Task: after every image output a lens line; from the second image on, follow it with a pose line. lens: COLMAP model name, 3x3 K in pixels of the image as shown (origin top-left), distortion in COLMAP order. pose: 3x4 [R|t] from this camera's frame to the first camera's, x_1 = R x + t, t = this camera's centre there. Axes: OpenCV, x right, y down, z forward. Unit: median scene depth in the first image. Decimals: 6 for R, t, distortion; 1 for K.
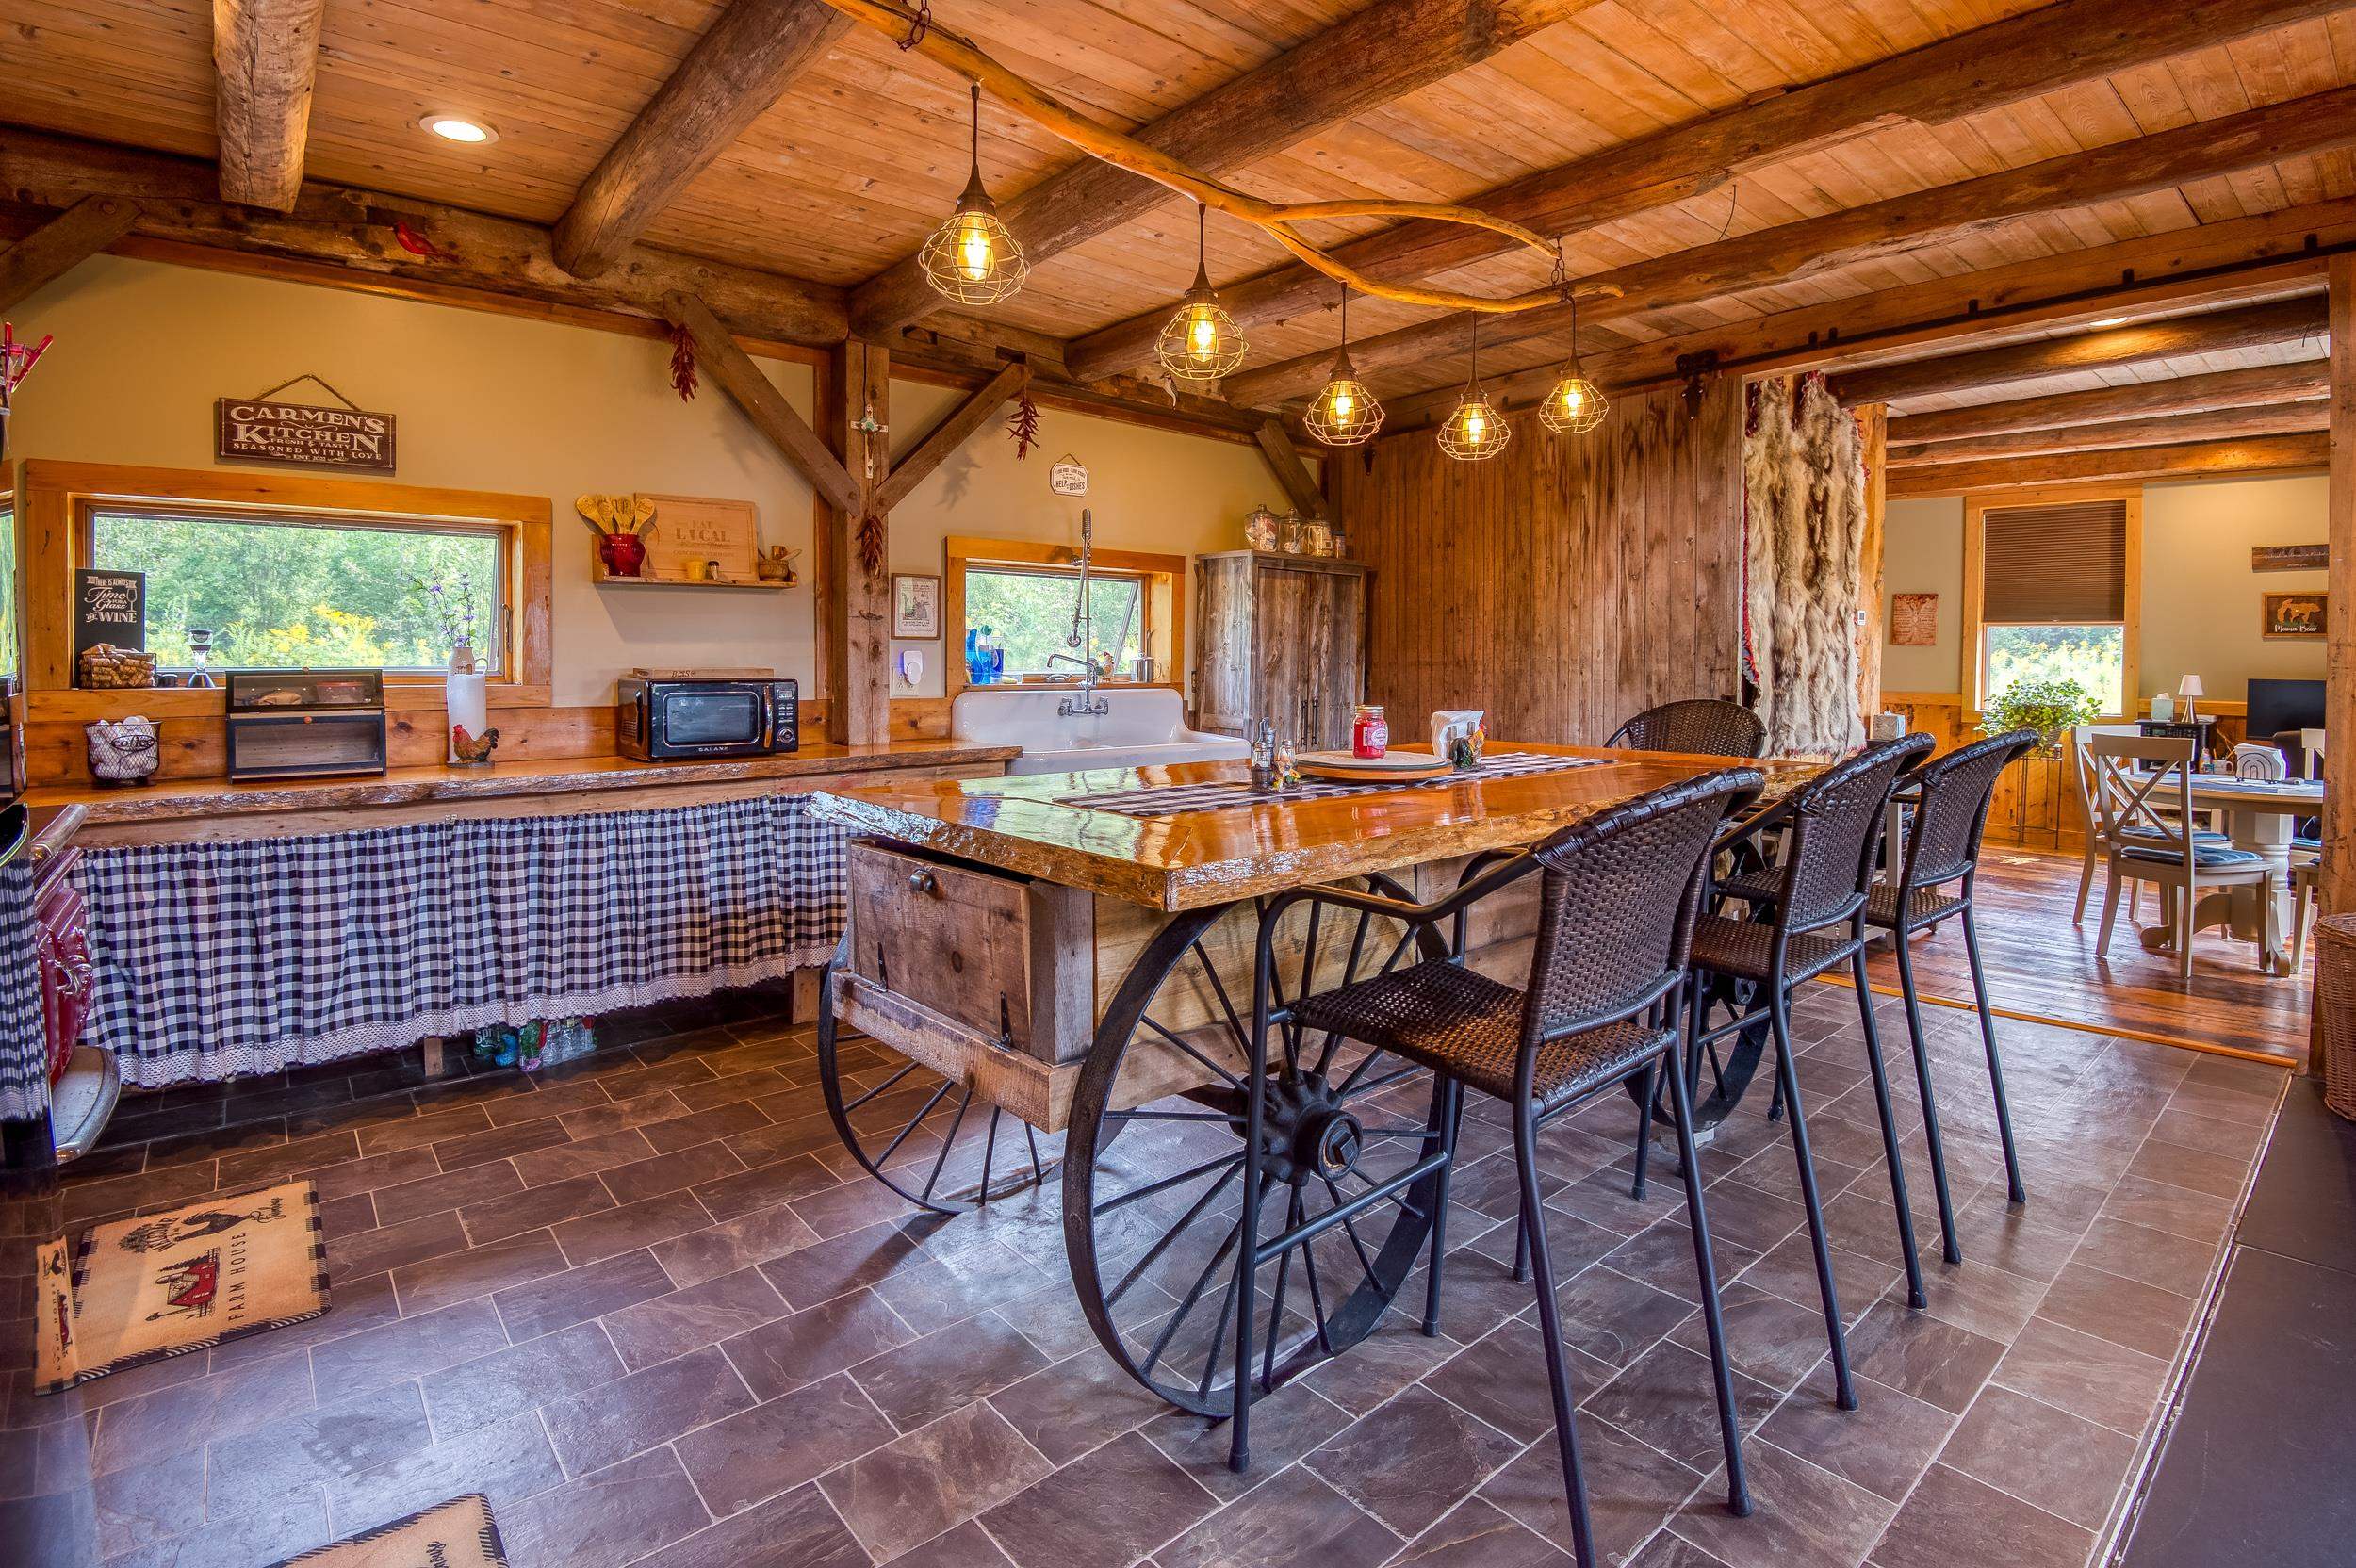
lens RADIAL K [[1132.5, 0, 1191.3], [0, 1132.5, 675.4], [0, 0, 1]] dist [-0.024446, -0.007958]
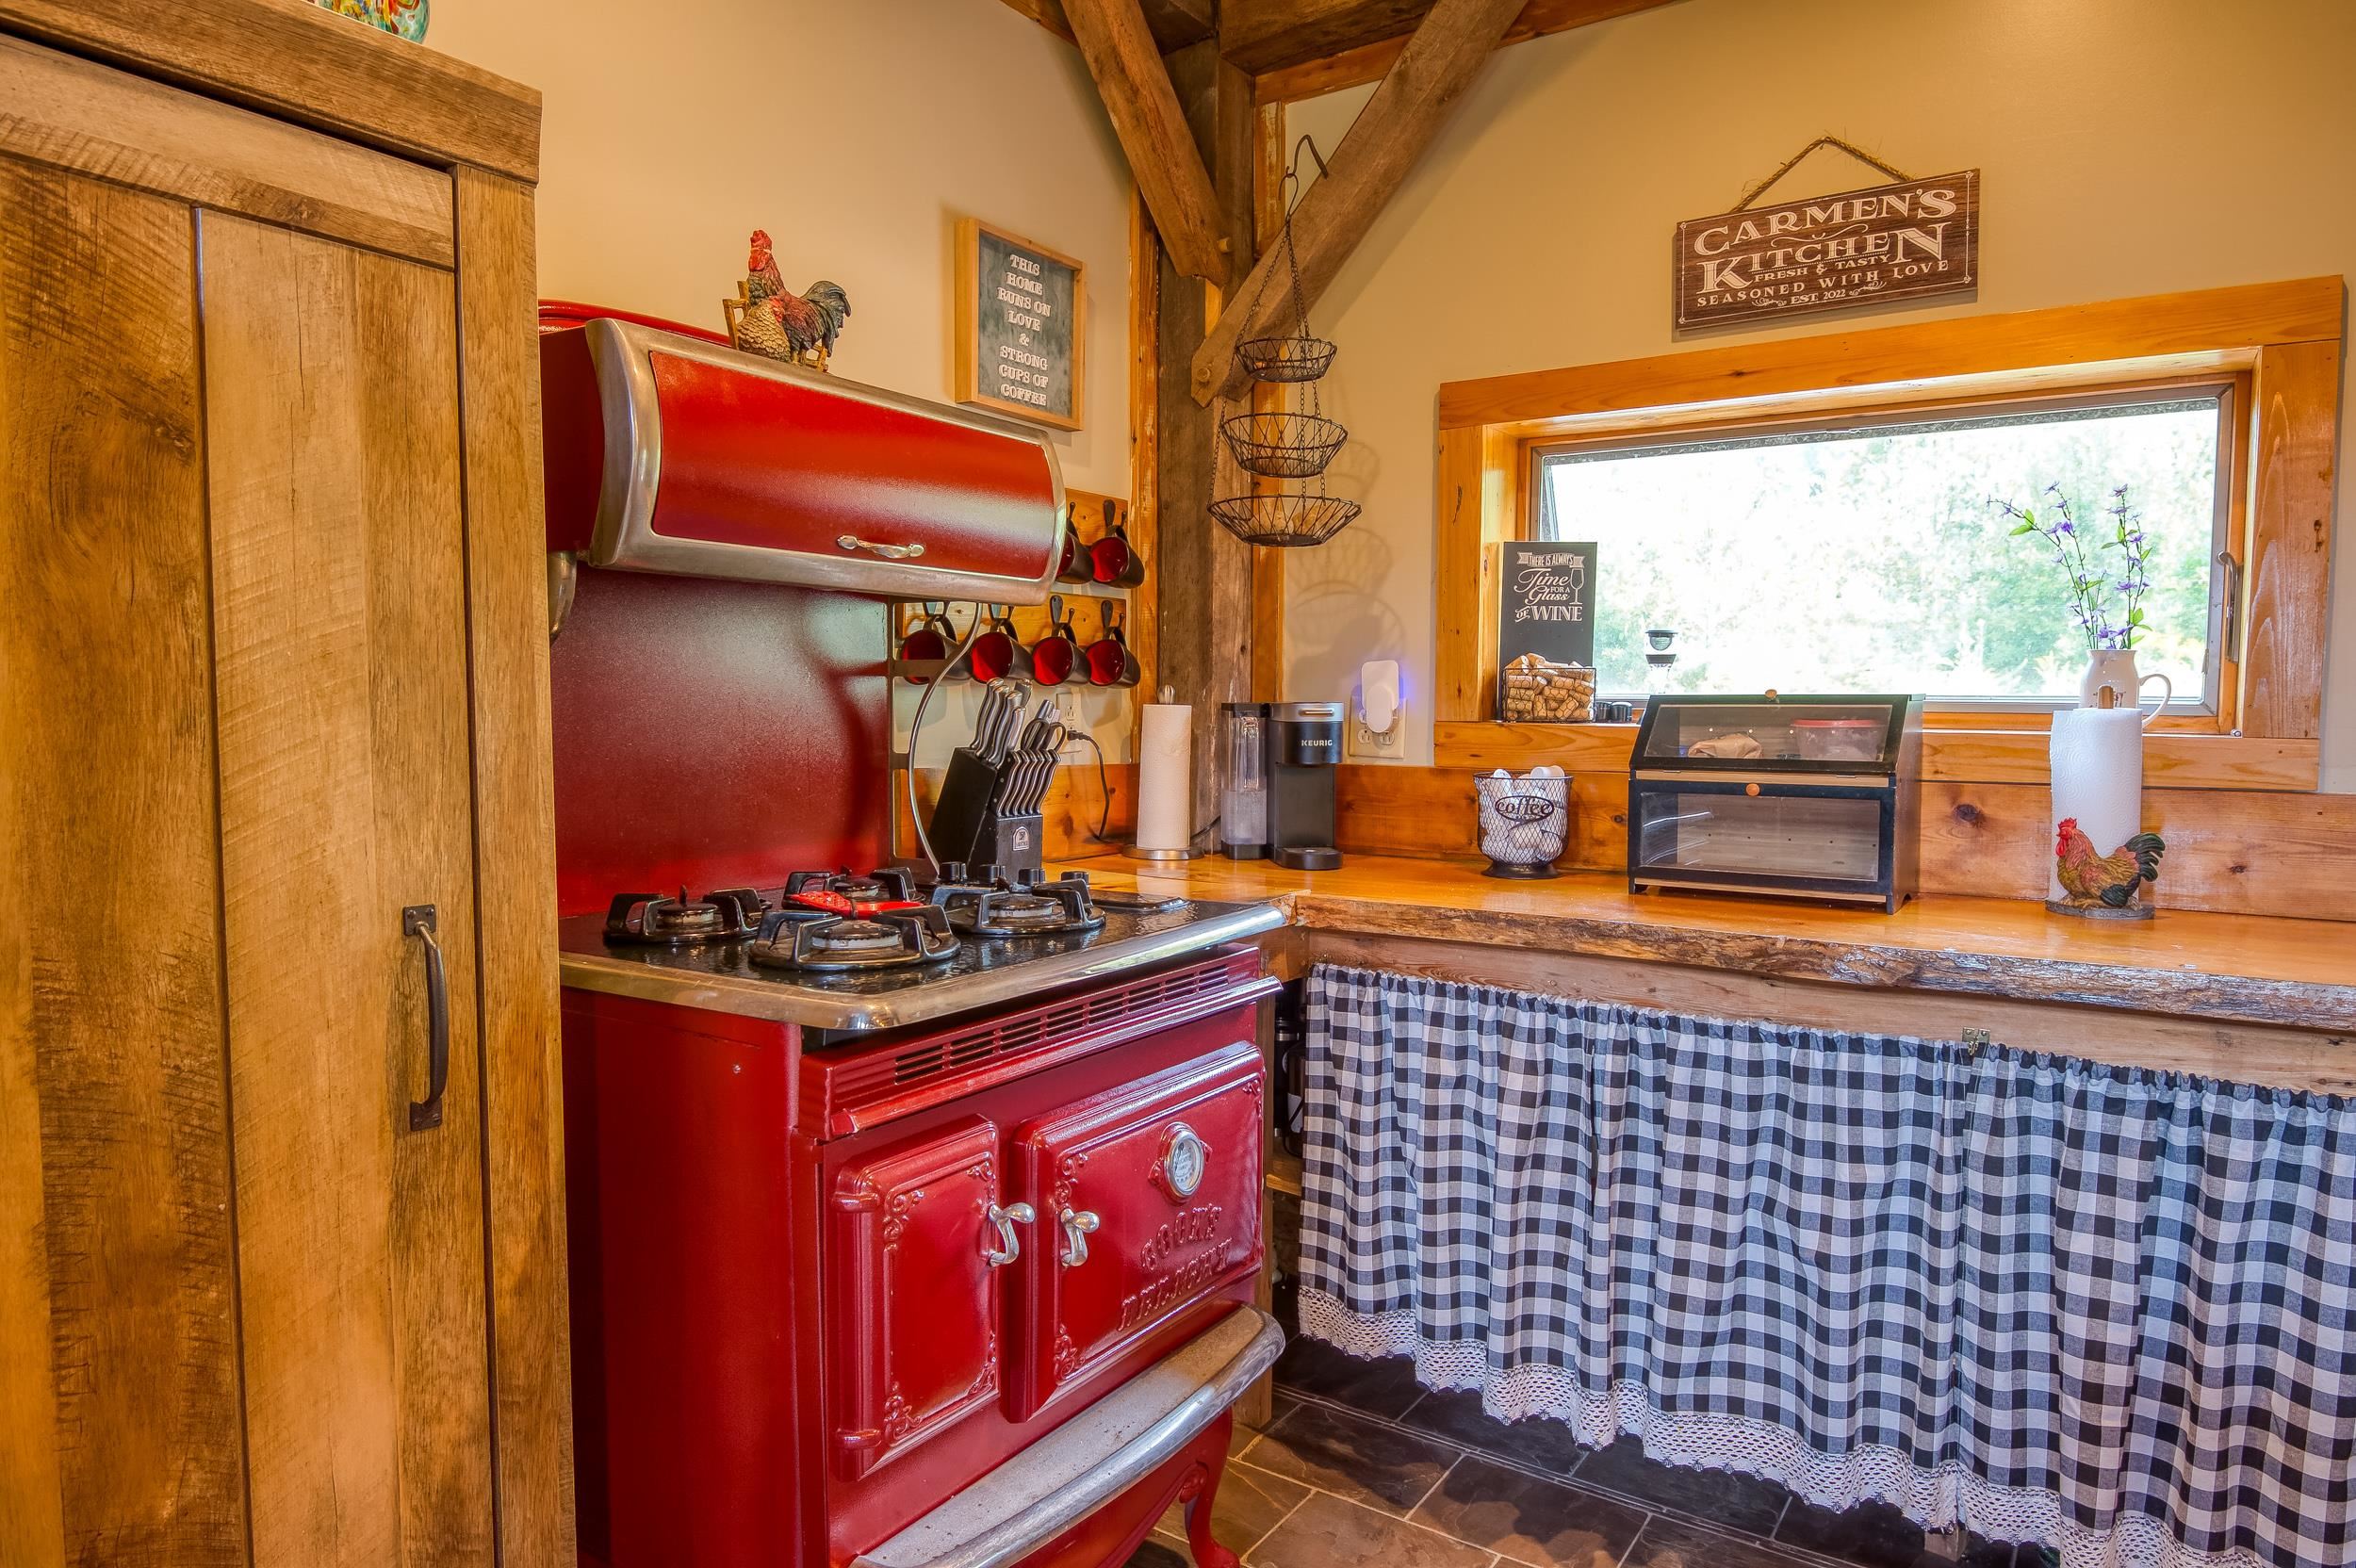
lens RADIAL K [[1467.7, 0, 1120.1], [0, 1467.7, 781.0], [0, 0, 1]] dist [0.000689, -0.005304]
pose [[0.256155, 0.057007, -0.964953, -0.196911], [-0.019482, 0.998361, 0.053809, 0.004324], [0.966439, 0.005016, 0.256846, 0.519364]]
